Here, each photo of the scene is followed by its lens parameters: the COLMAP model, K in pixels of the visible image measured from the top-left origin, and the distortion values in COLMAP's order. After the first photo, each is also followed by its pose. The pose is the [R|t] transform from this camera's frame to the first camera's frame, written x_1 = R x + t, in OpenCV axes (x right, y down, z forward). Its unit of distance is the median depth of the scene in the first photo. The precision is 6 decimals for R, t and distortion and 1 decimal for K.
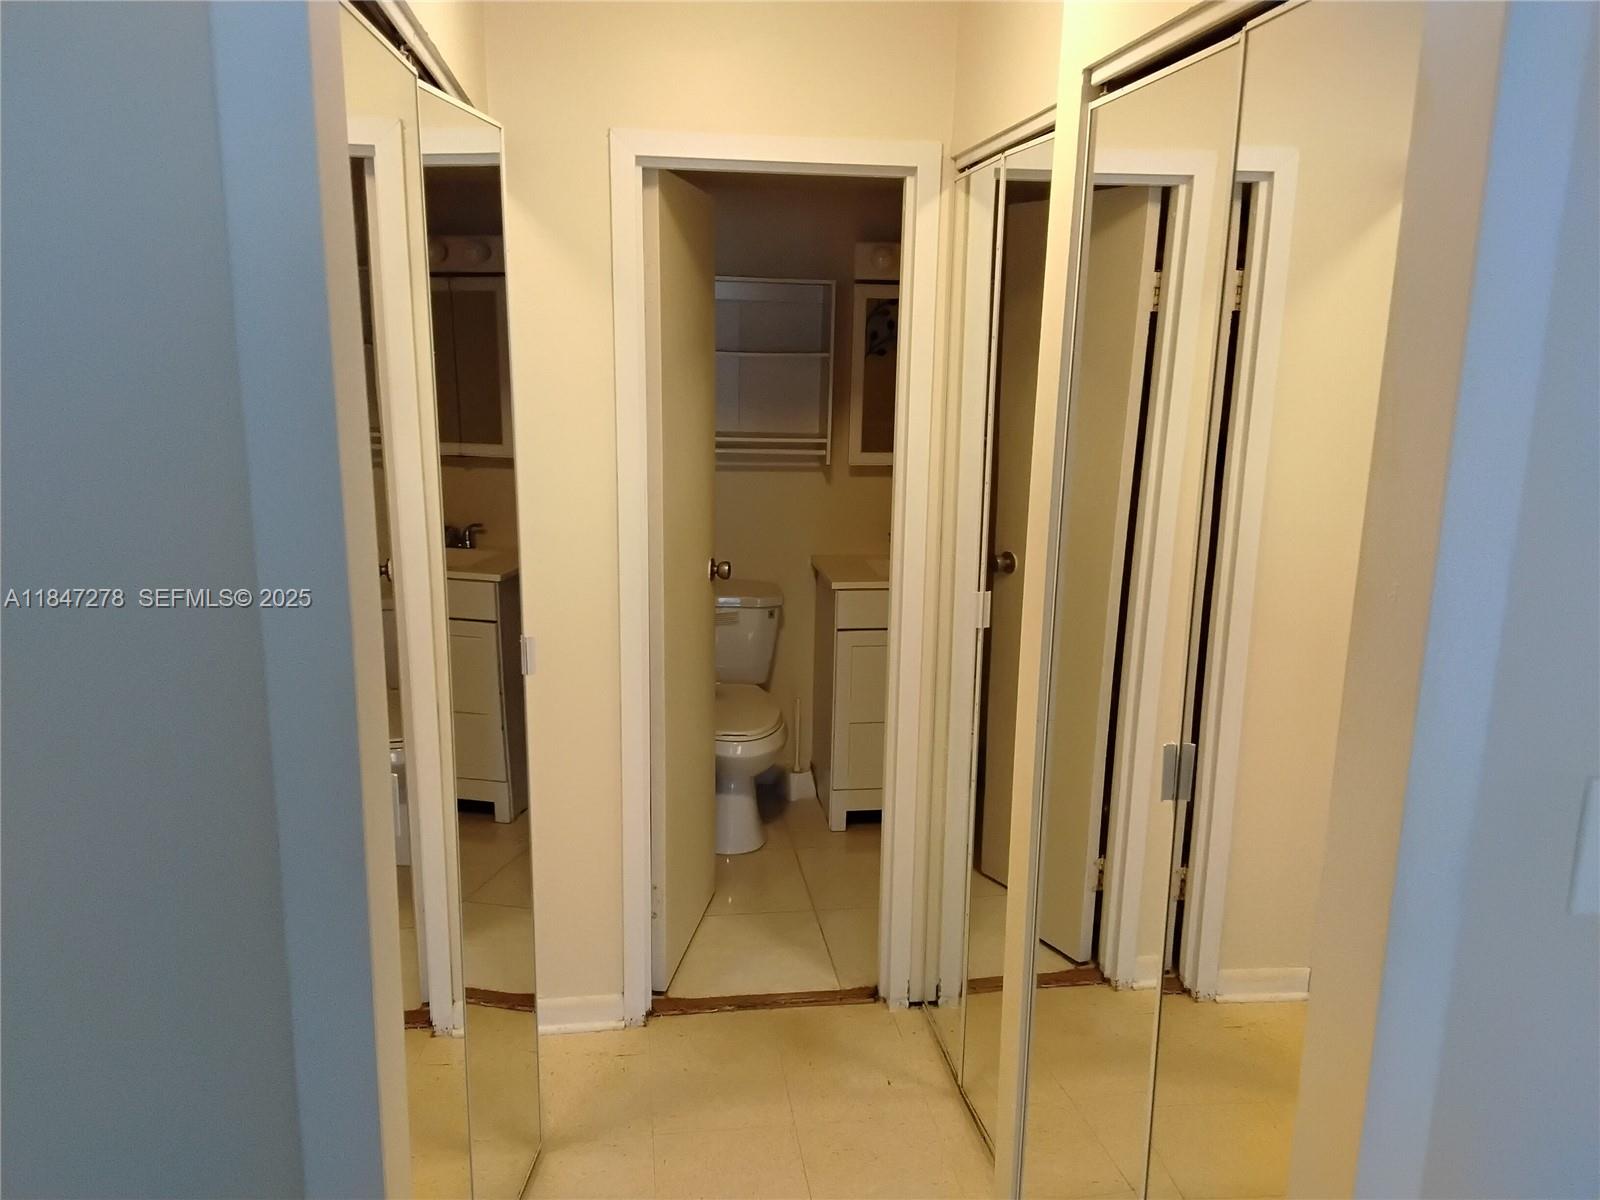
lens RADIAL K [[1221.8, 0, 800.9], [0, 1221.8, 613.2], [0, 0, 1]] dist [0.078517, -0.078245]
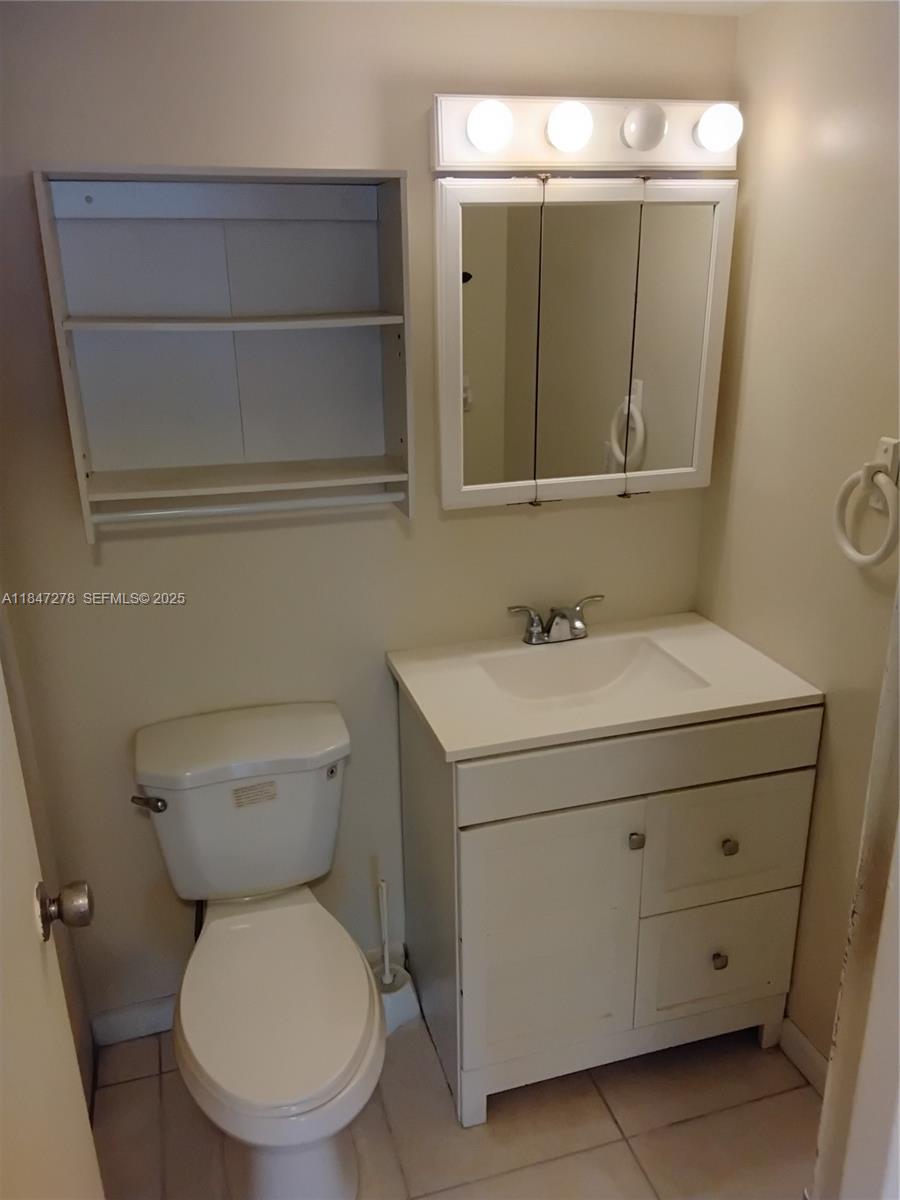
lens RADIAL K [[916.3, 0, 451.0], [0, 916.3, 597.4], [0, 0, 1]] dist [0.078517, -0.078245]
pose [[0.986908, -0.084828, 0.137174, -0.031609], [0.068847, 0.990704, 0.117326, -0.194696], [-0.145852, -0.106346, 0.983574, 0.841299]]
